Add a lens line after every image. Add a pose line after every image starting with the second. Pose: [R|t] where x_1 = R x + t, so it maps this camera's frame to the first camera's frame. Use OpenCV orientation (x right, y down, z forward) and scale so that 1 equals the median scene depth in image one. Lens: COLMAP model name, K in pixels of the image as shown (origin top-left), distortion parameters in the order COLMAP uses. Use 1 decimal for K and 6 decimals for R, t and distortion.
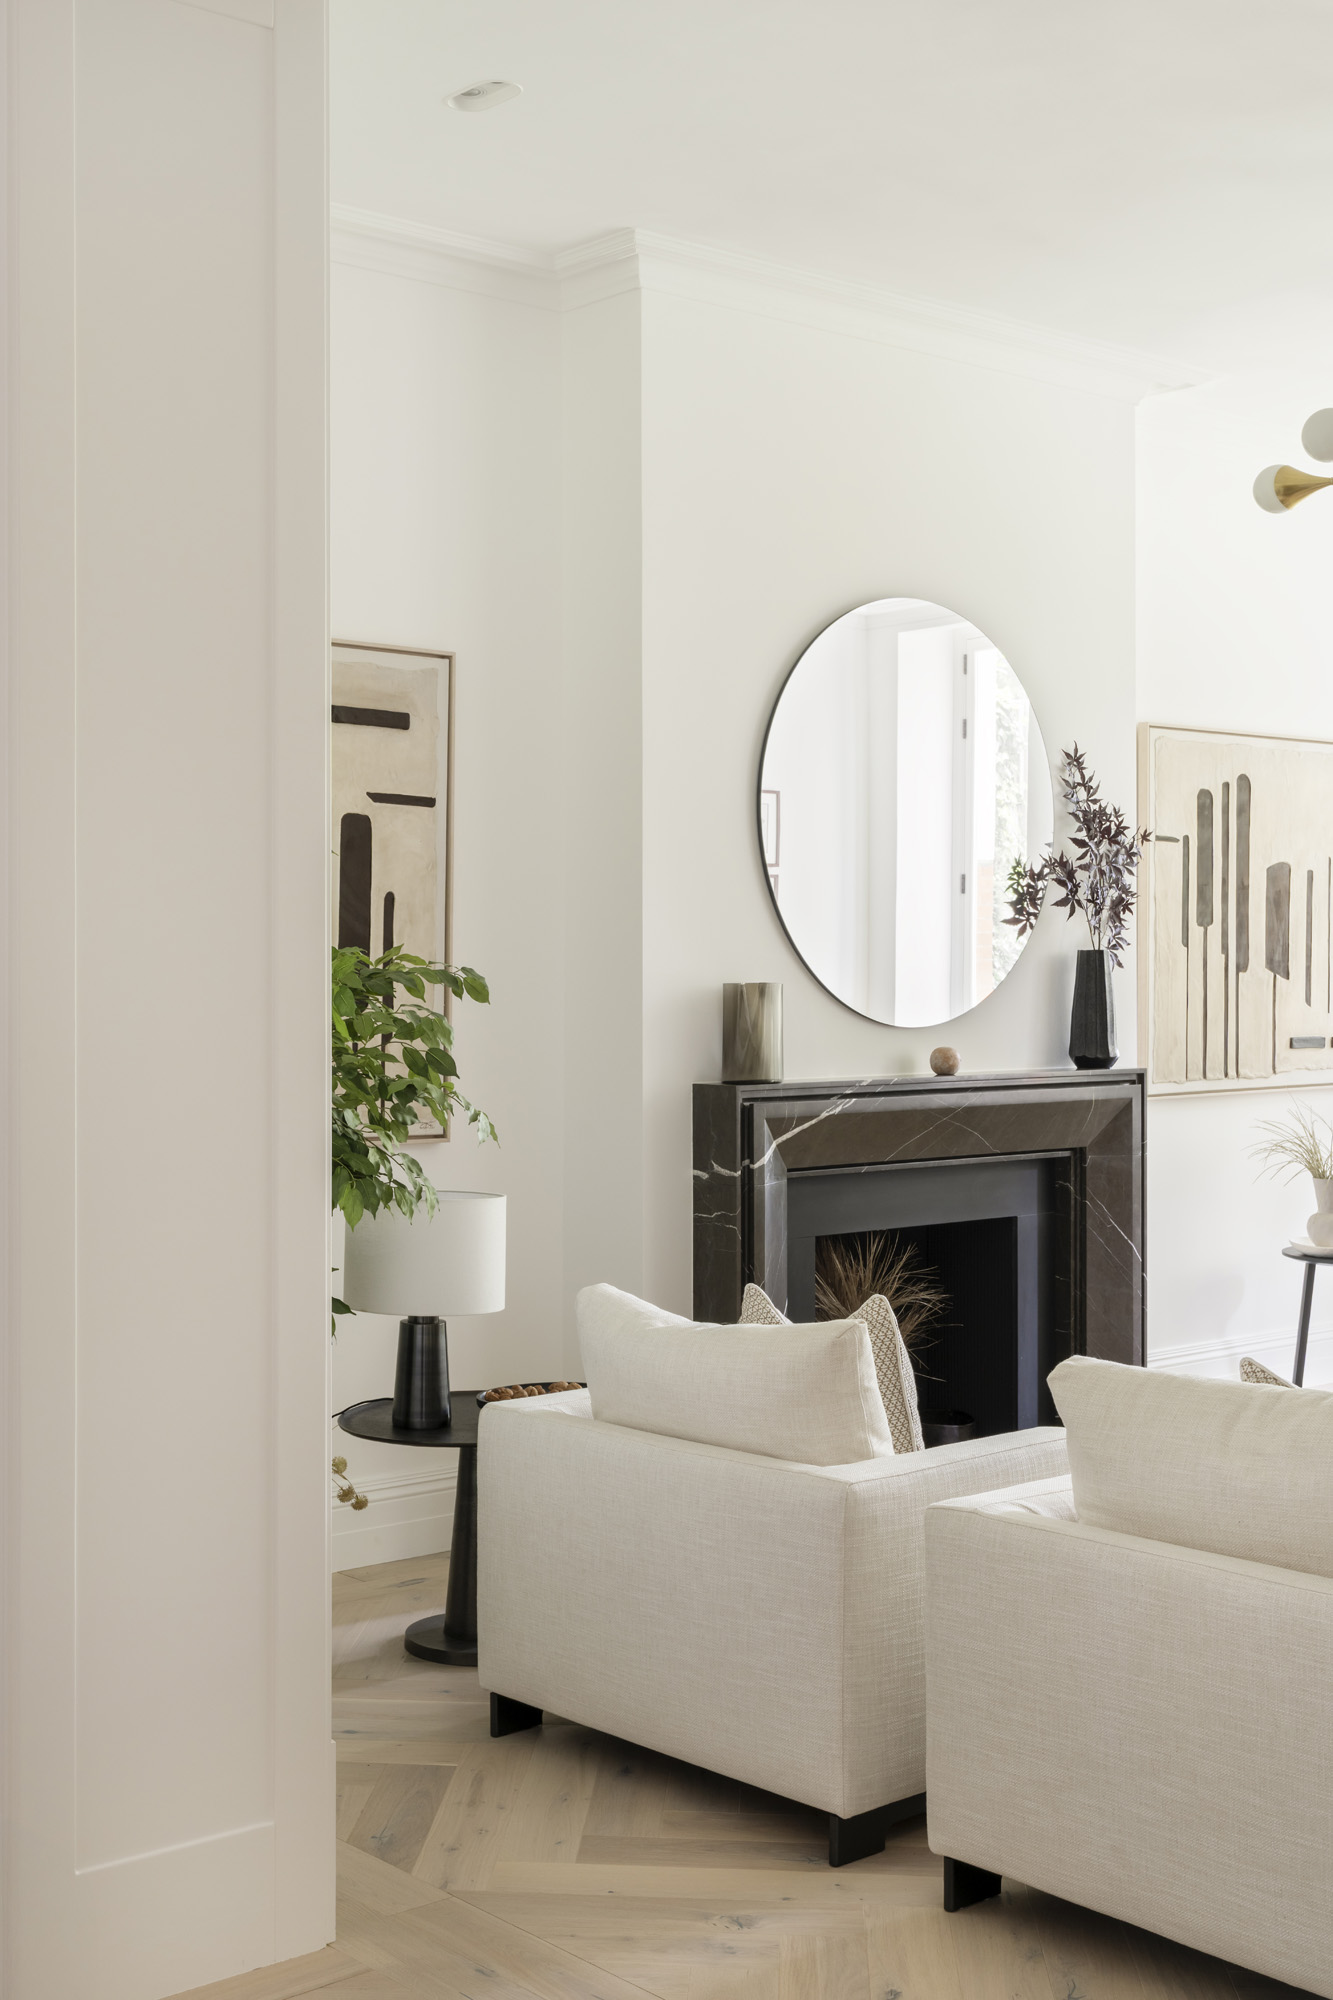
lens RADIAL K [[2487.4, 0, 665.6], [0, 2487.4, 942.3], [0, 0, 1]] dist [0.006857, -0.003311]
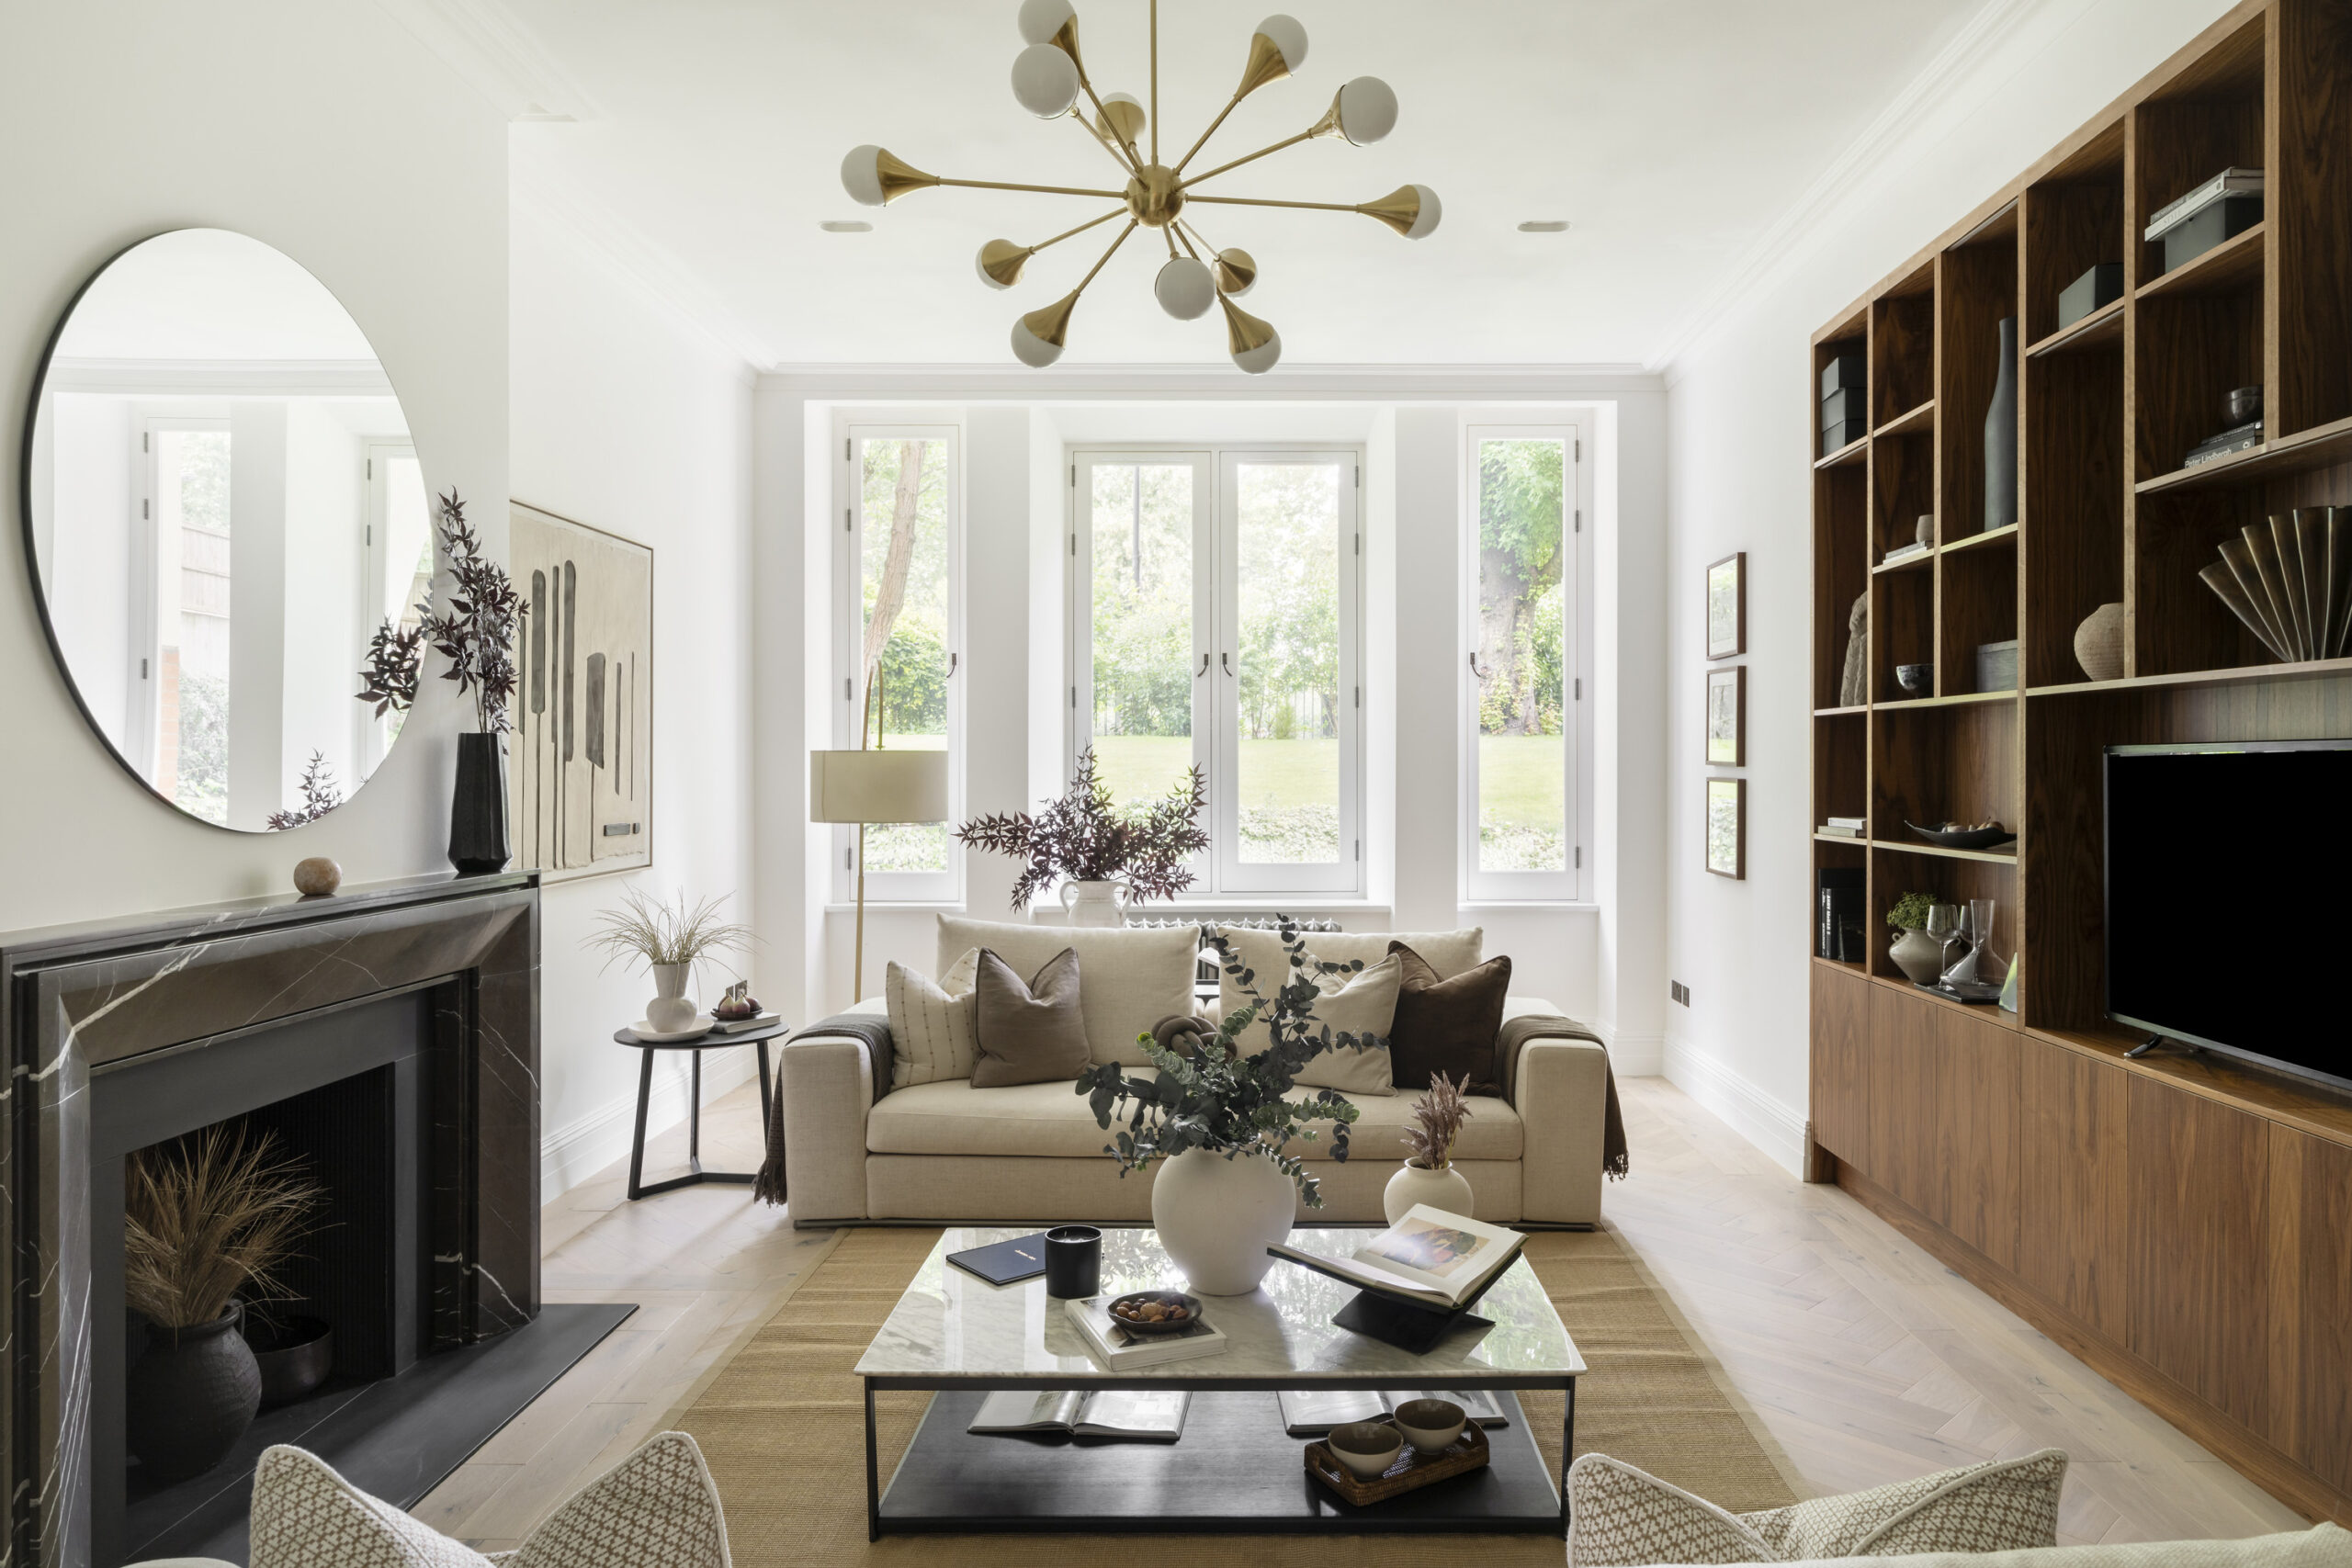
lens RADIAL K [[1427.0, 0, 1180.2], [0, 1427.0, 768.8], [0, 0, 1]] dist [0.000141, 0.000231]
pose [[0.659979, -0.001524, 0.751283, -0.044570], [-0.008284, 0.999922, 0.009306, 0.010510], [-0.751239, -0.012365, 0.659915, 0.596365]]
